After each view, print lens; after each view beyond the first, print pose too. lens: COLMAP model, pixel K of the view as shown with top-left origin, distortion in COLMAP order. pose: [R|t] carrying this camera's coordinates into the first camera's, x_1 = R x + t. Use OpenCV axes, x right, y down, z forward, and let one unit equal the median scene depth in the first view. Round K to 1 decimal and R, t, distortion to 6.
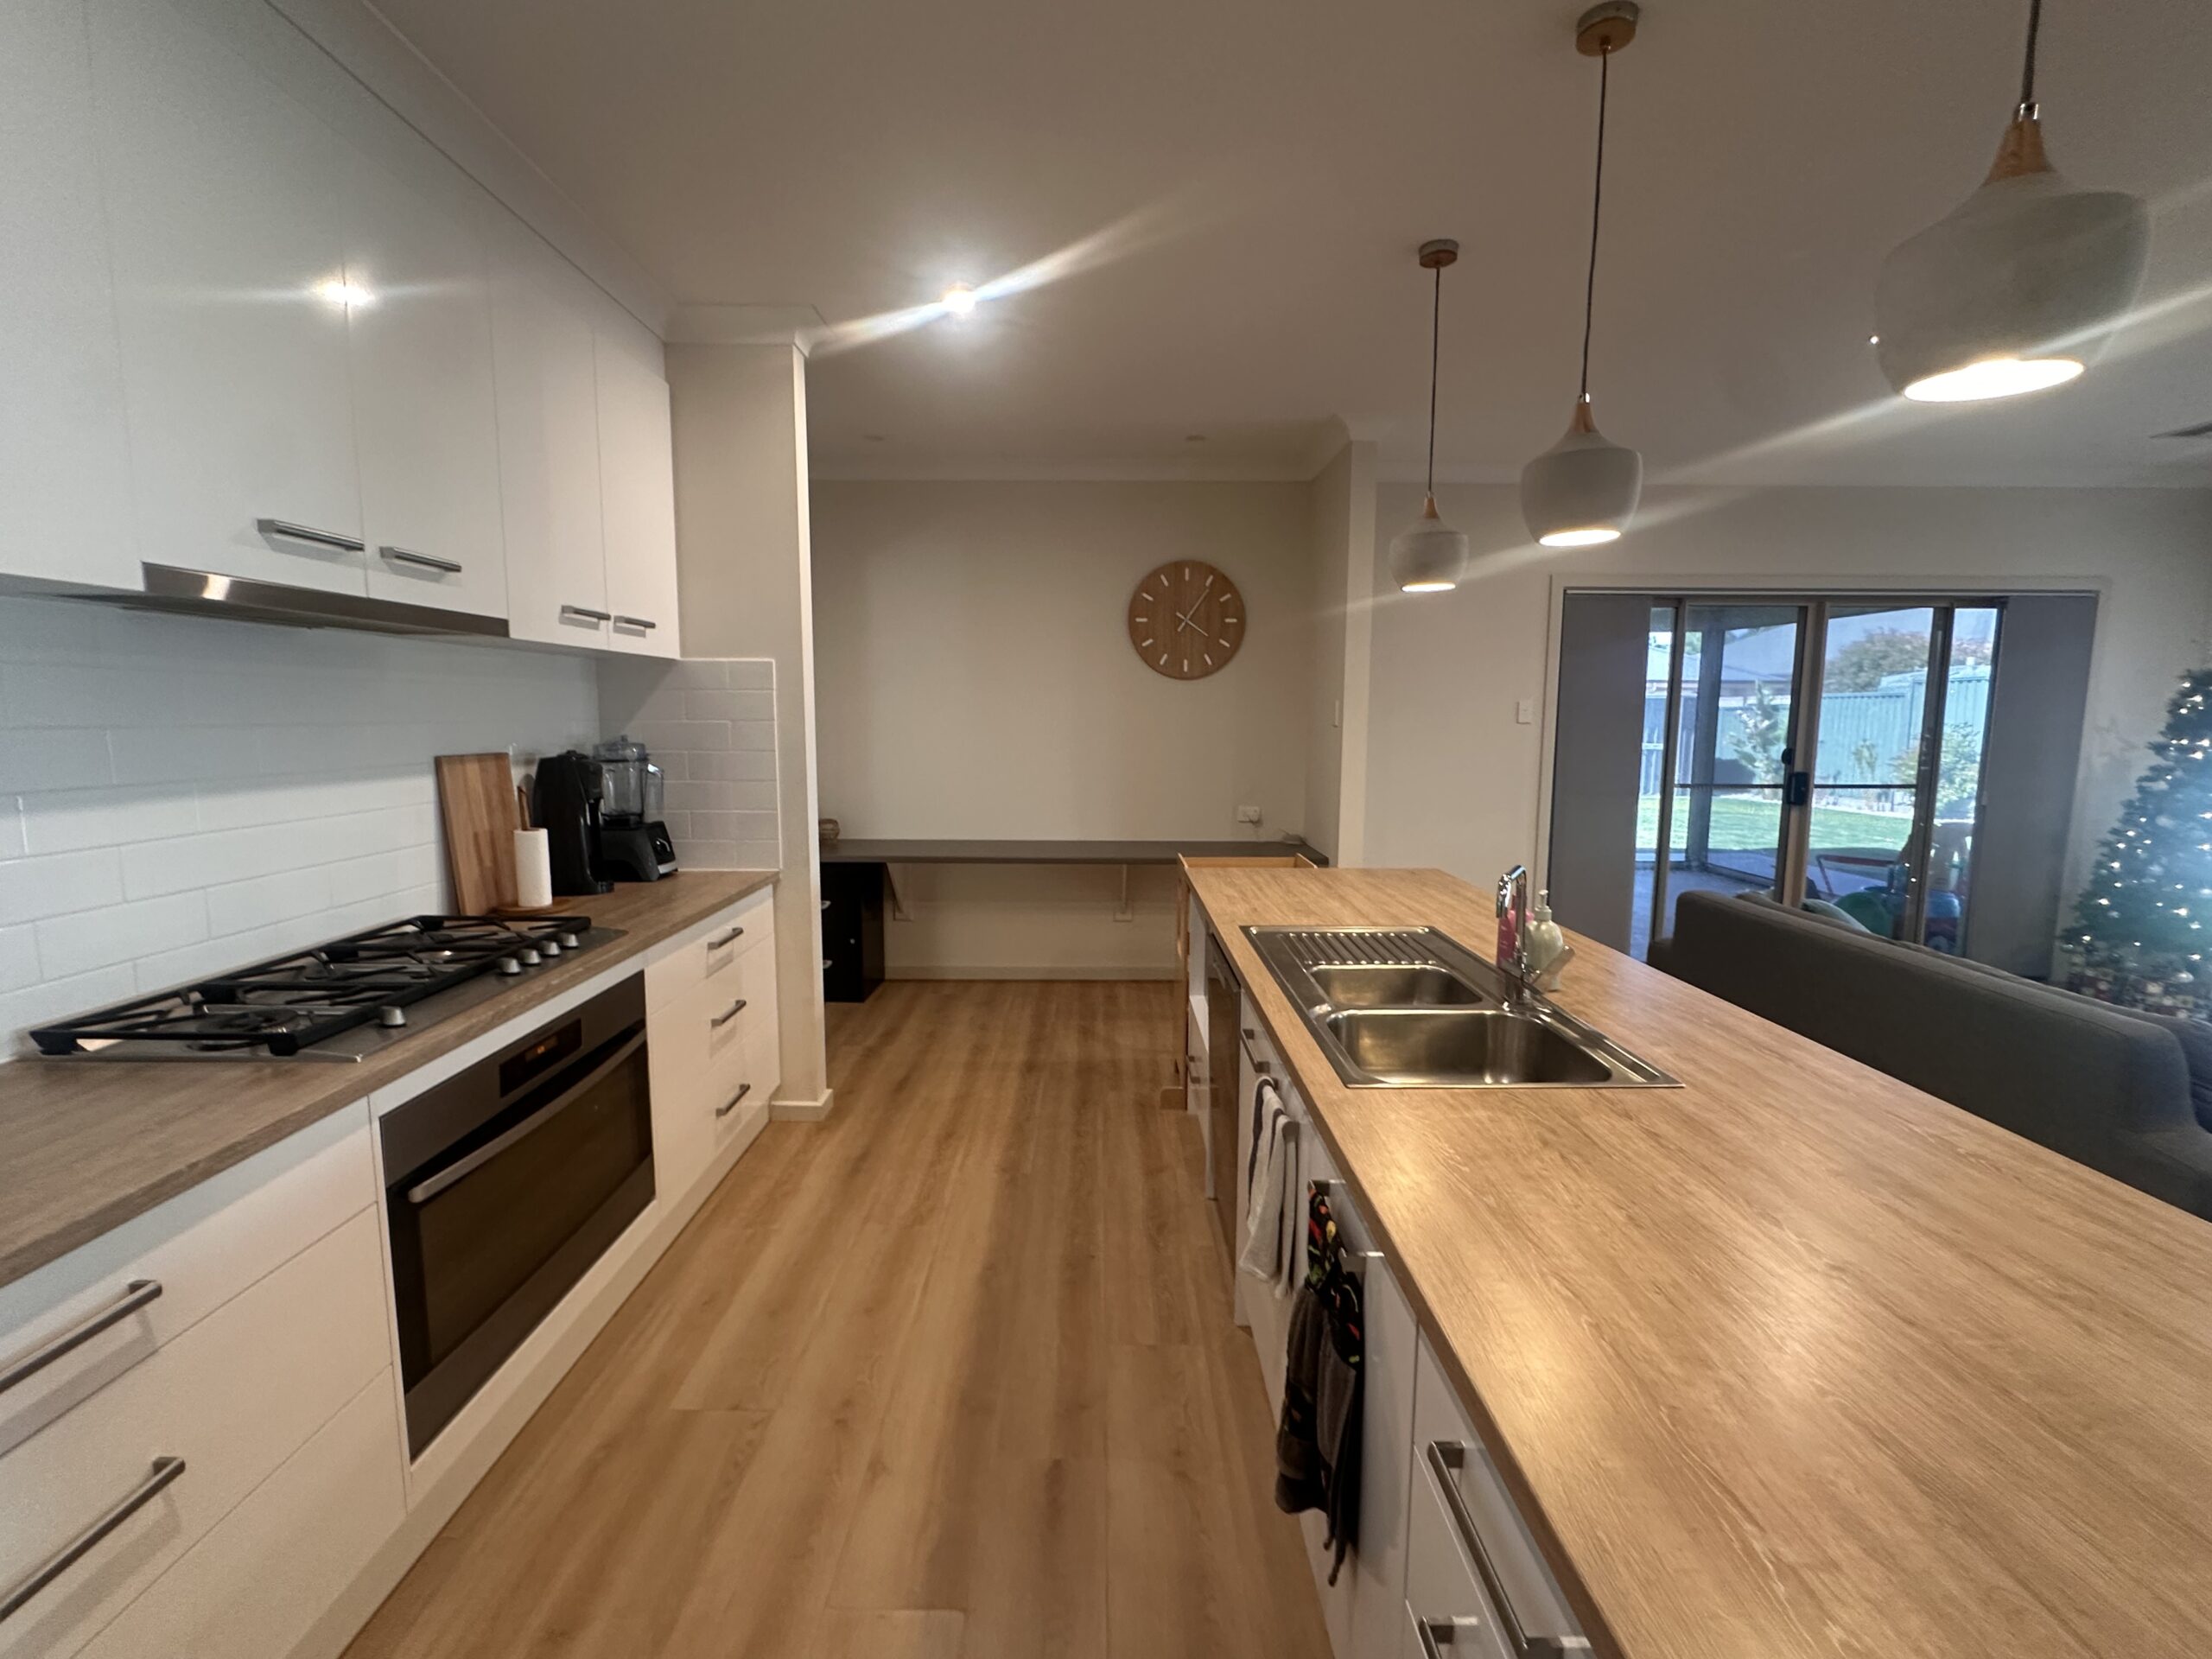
lens RADIAL K [[987.1, 0, 1103.9], [0, 987.1, 841.0], [0, 0, 1]] dist [-0.003048, -0.000310]
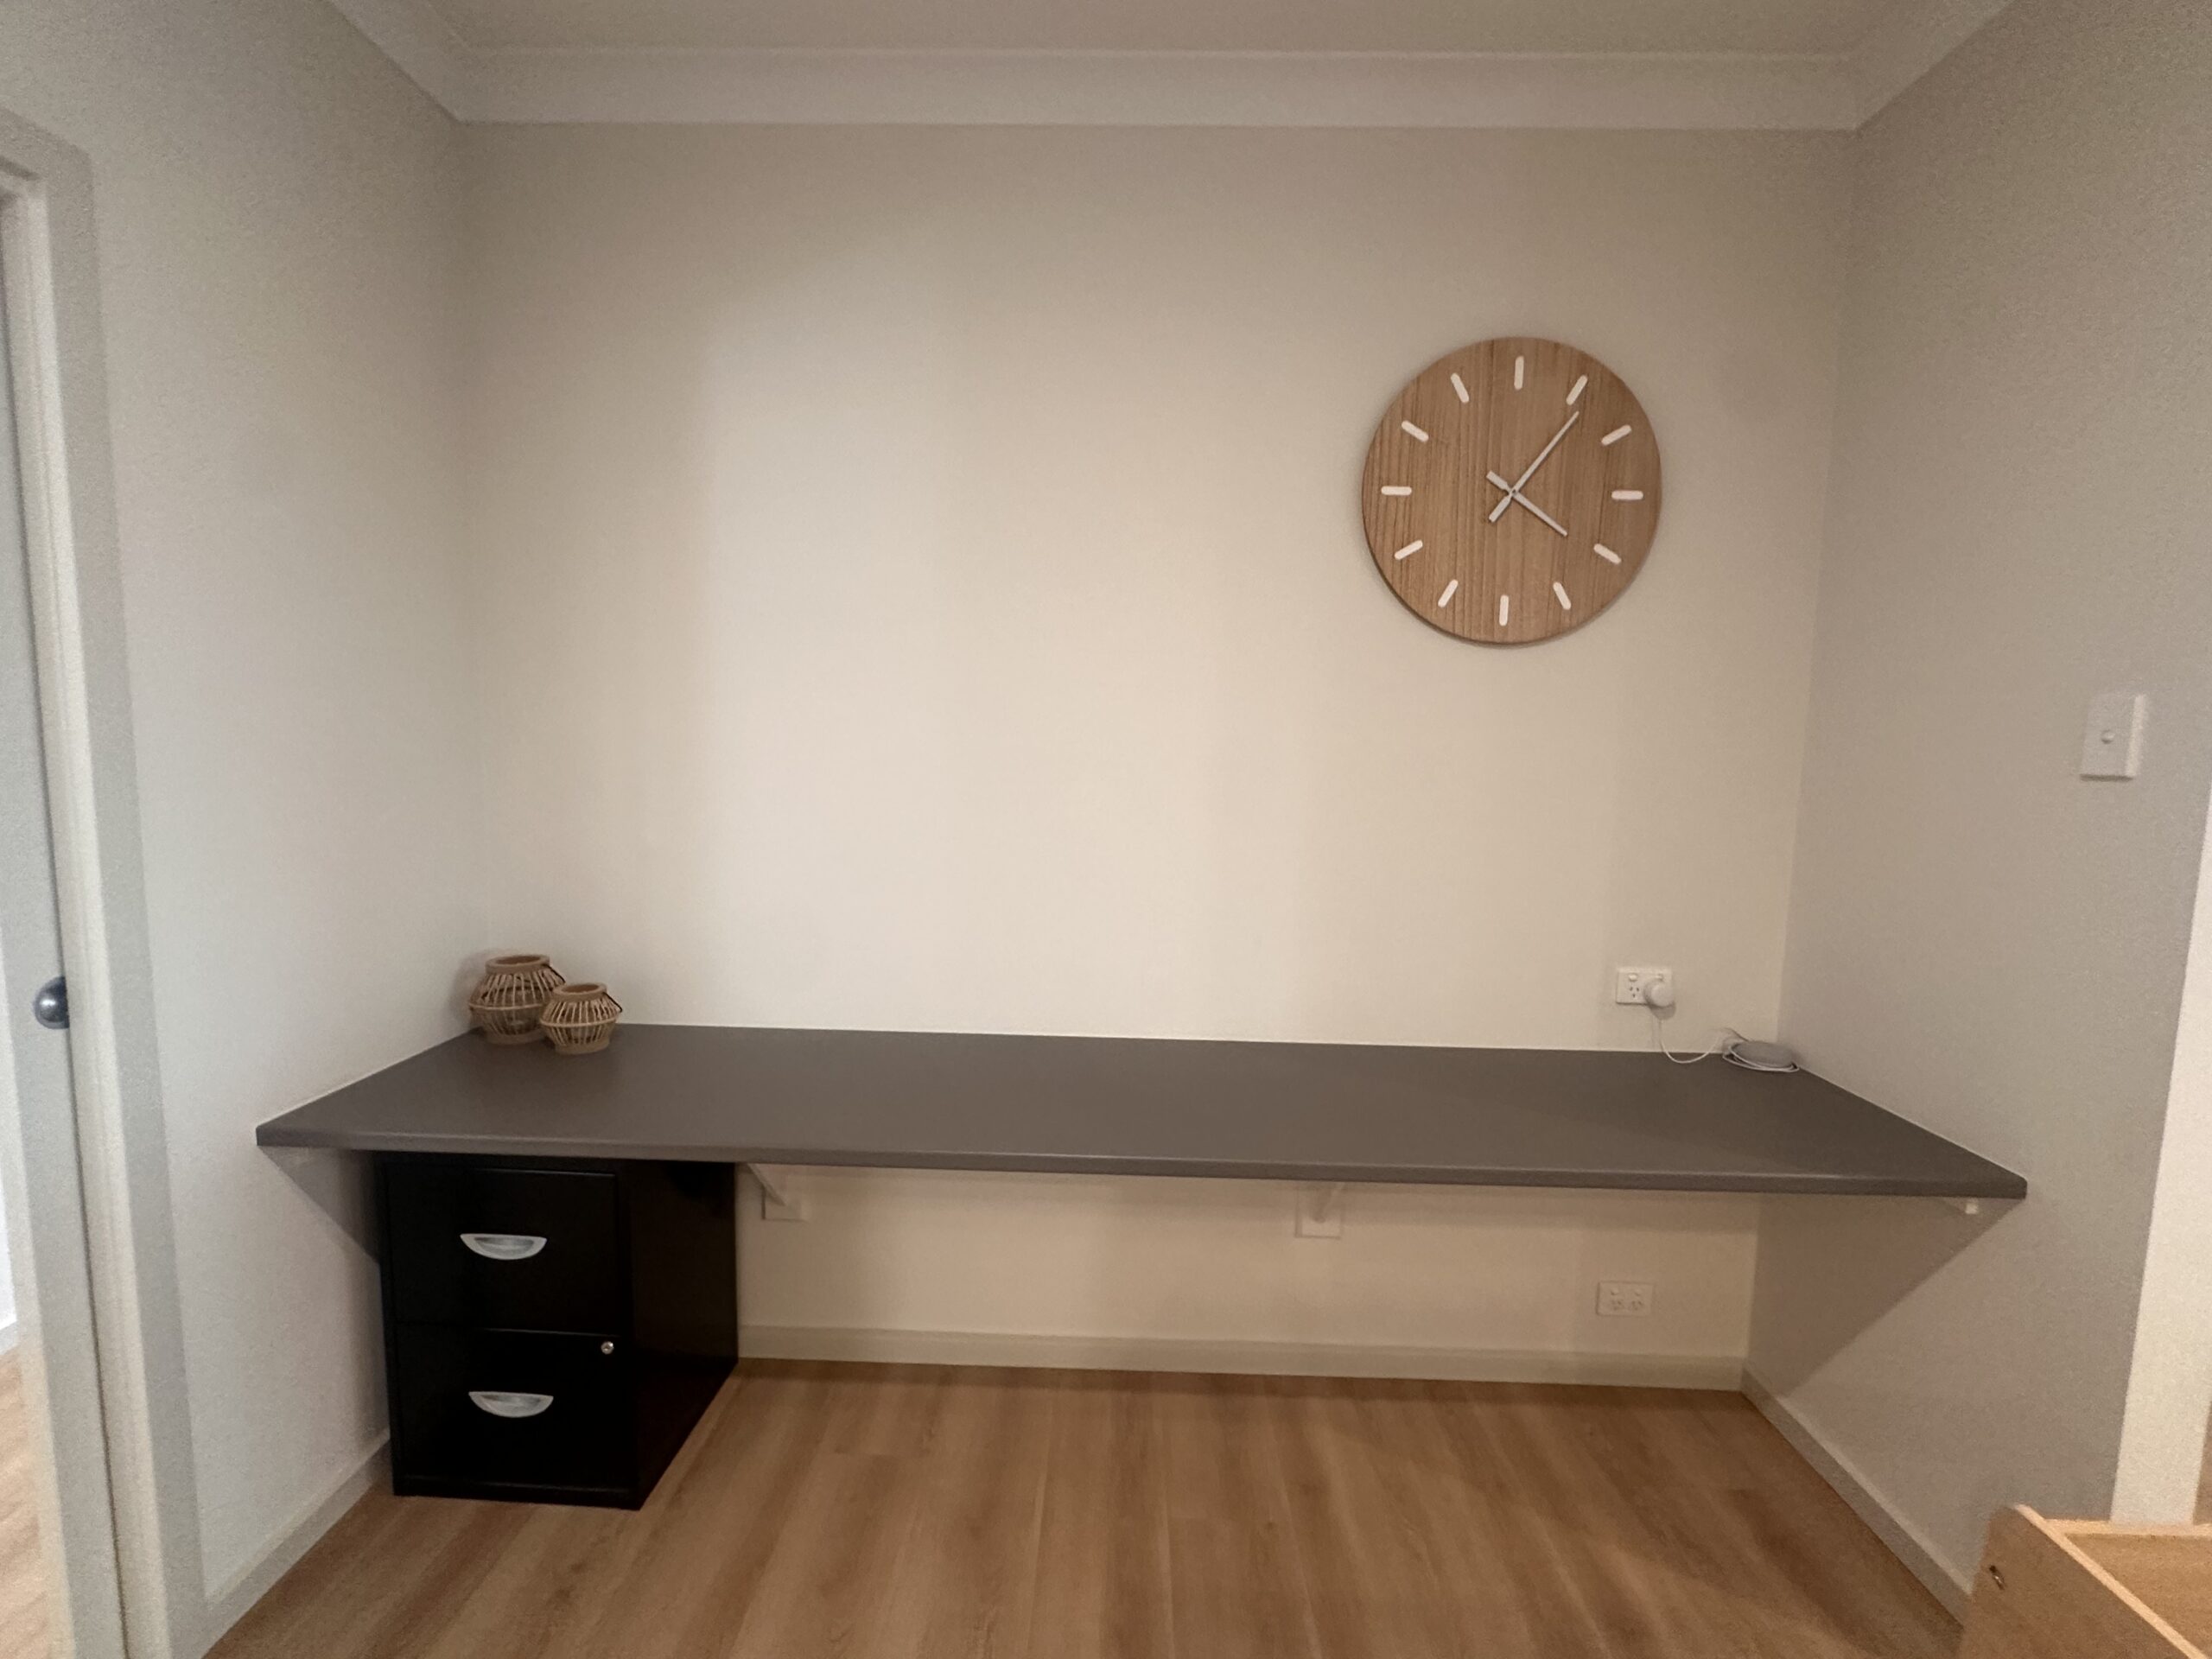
lens RADIAL K [[987.1, 0, 1102.8], [0, 987.1, 829.7], [0, 0, 1]] dist [-0.003048, -0.000310]
pose [[0.999659, 0.017433, -0.019428, -0.067726], [-0.017818, 0.999645, -0.019810, -0.080522], [0.019076, 0.020149, 0.999615, 0.610507]]
